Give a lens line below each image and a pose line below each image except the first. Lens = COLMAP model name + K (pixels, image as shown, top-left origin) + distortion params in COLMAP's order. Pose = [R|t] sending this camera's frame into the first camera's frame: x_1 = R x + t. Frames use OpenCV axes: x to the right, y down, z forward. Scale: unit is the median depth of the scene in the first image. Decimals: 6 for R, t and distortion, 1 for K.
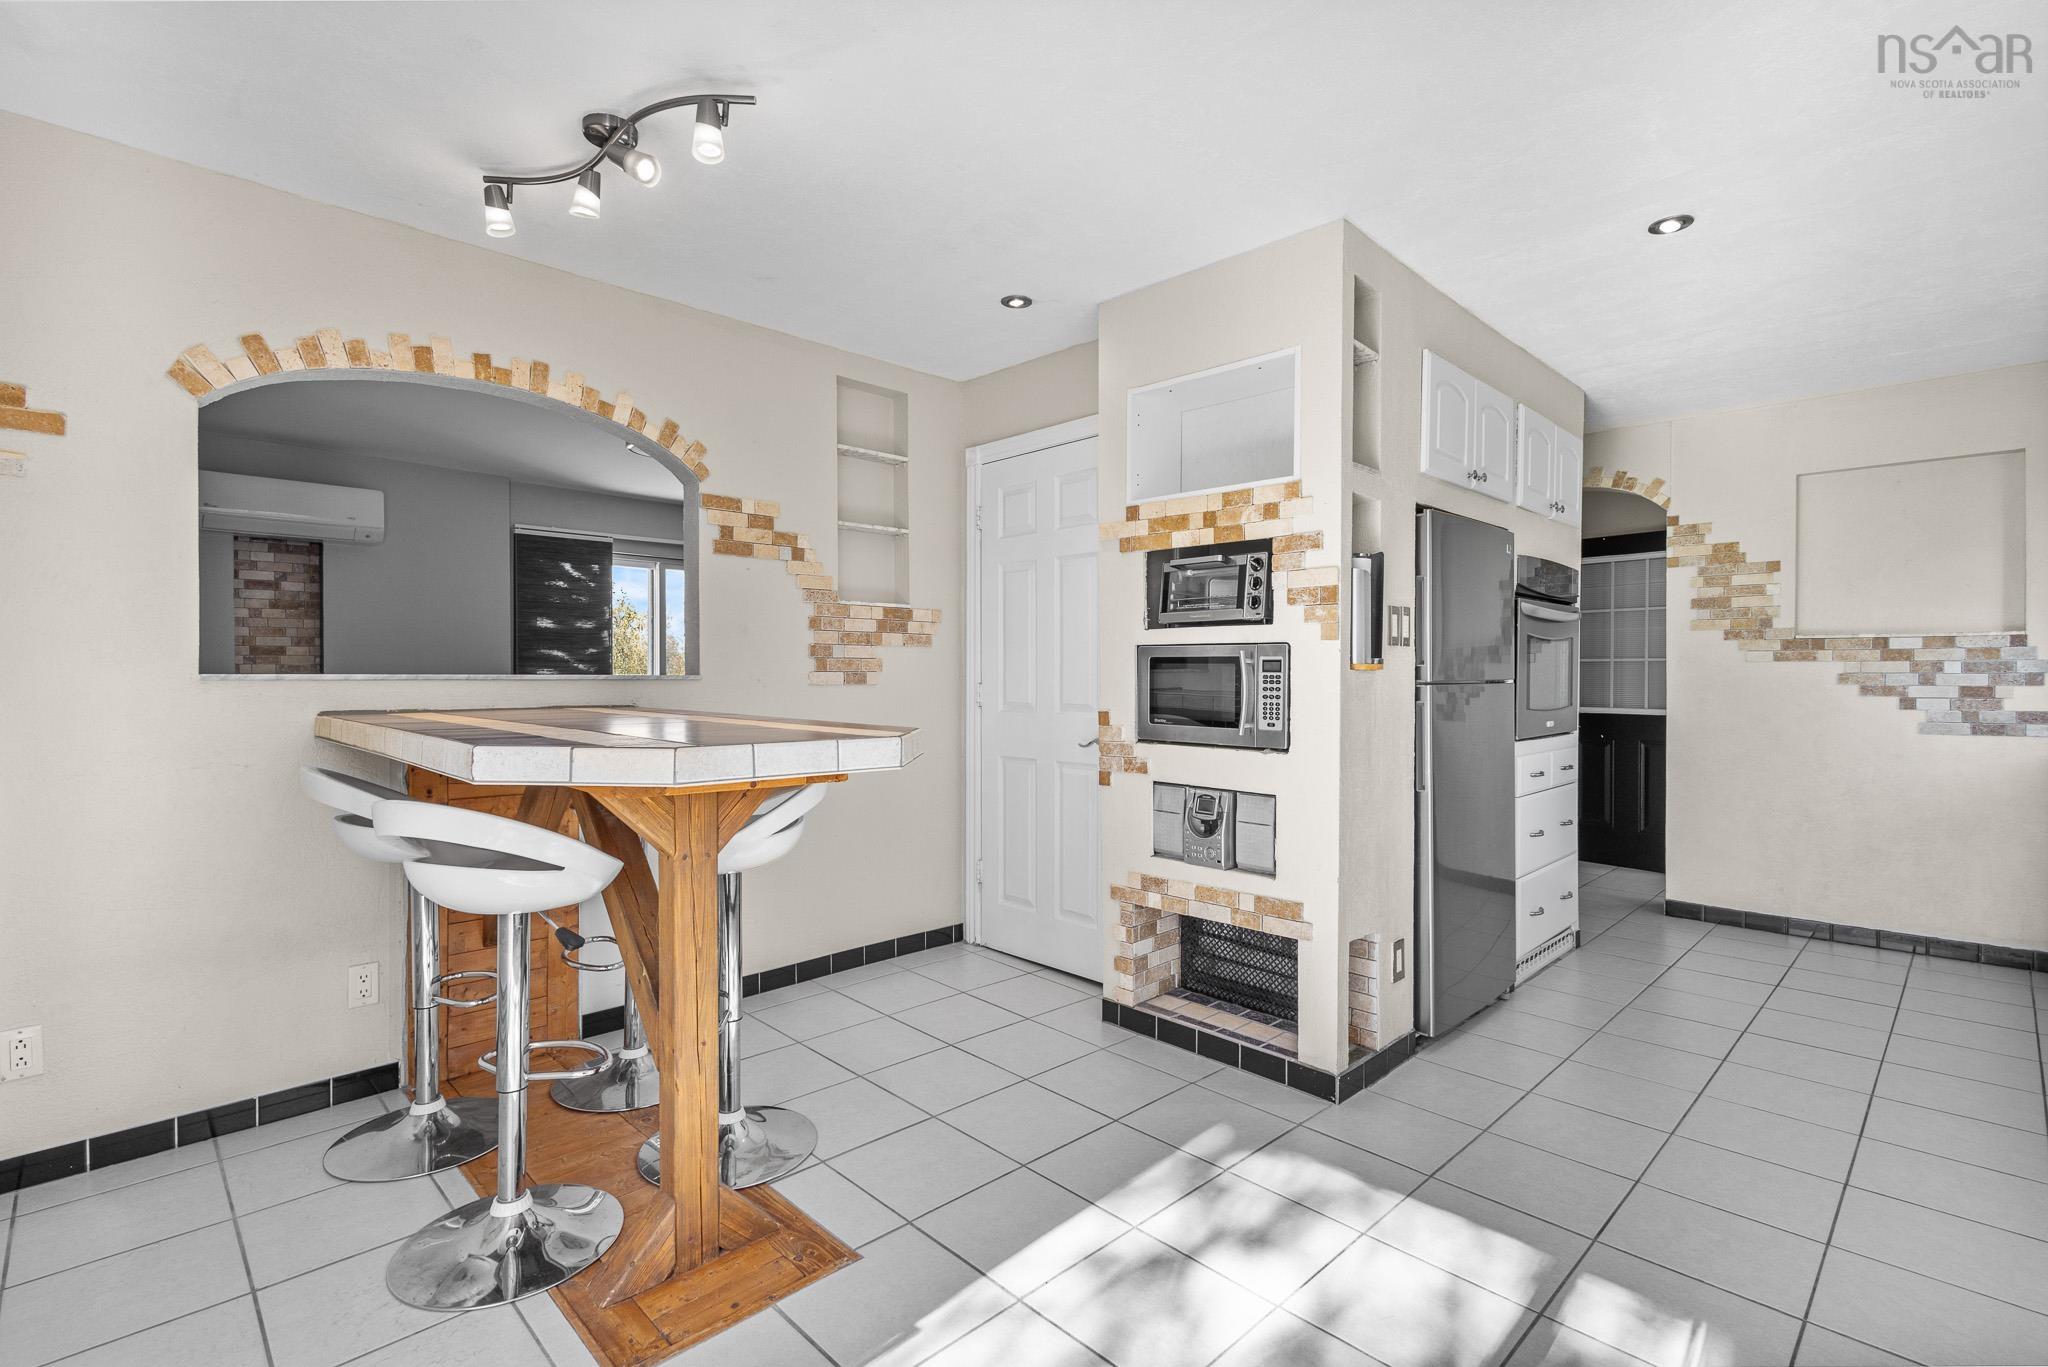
lens RADIAL K [[957.2, 0, 1022.0], [0, 957.2, 685.8], [0, 0, 1]] dist [0.012820, -0.004588]
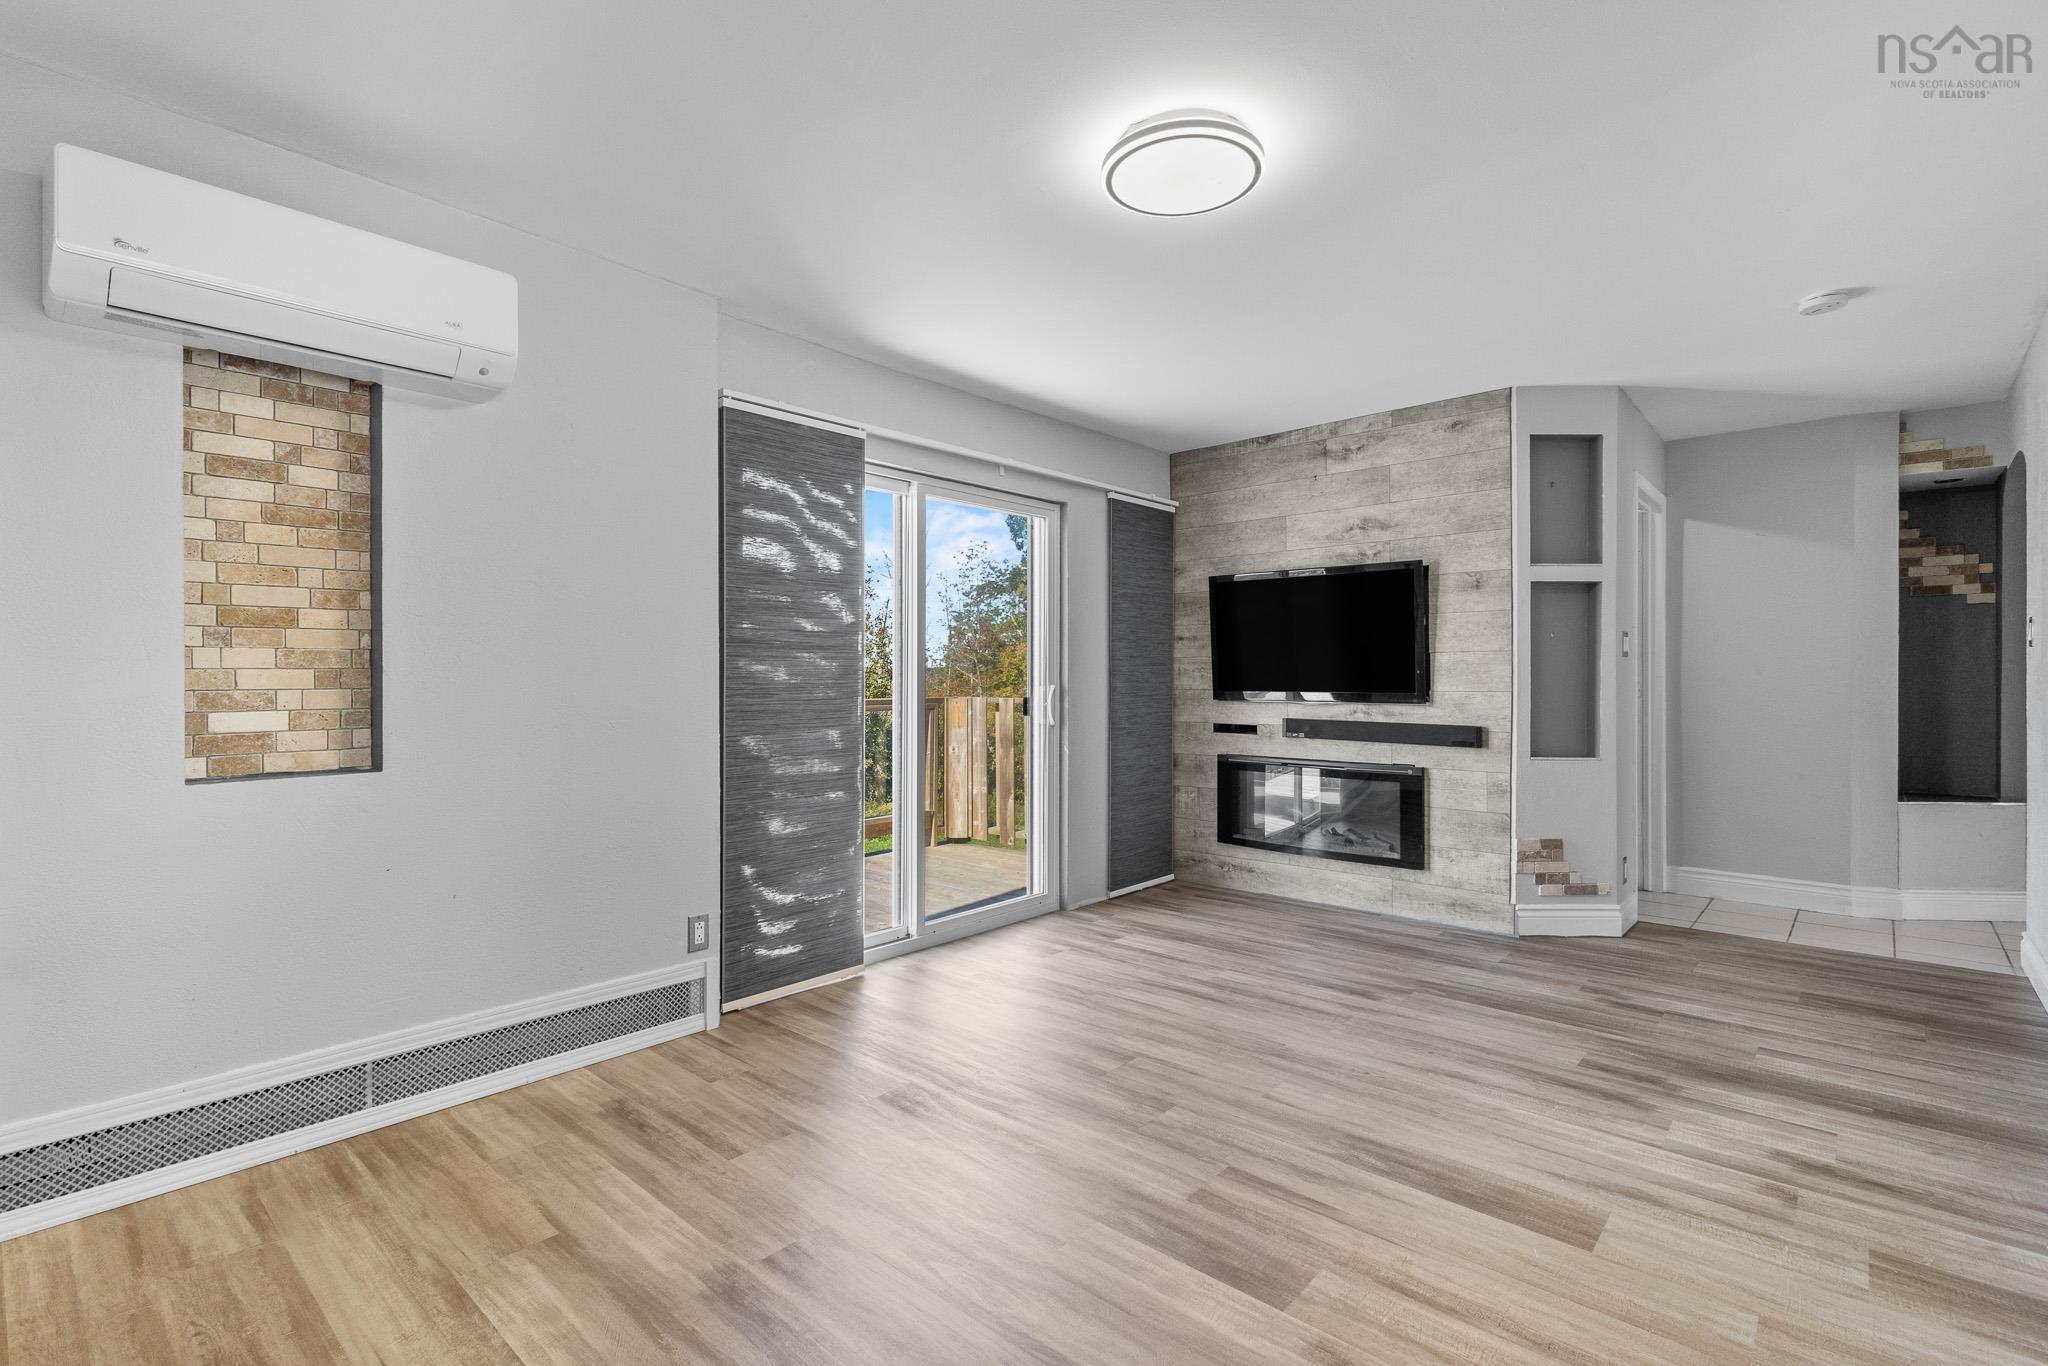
lens RADIAL K [[957.2, 0, 1029.5], [0, 957.2, 677.3], [0, 0, 1]] dist [0.012820, -0.004588]
pose [[0.996623, 0.004765, 0.081978, -0.459655], [-0.004684, 0.999988, -0.001178, -0.009713], [-0.081983, 0.000790, 0.996633, 0.521524]]
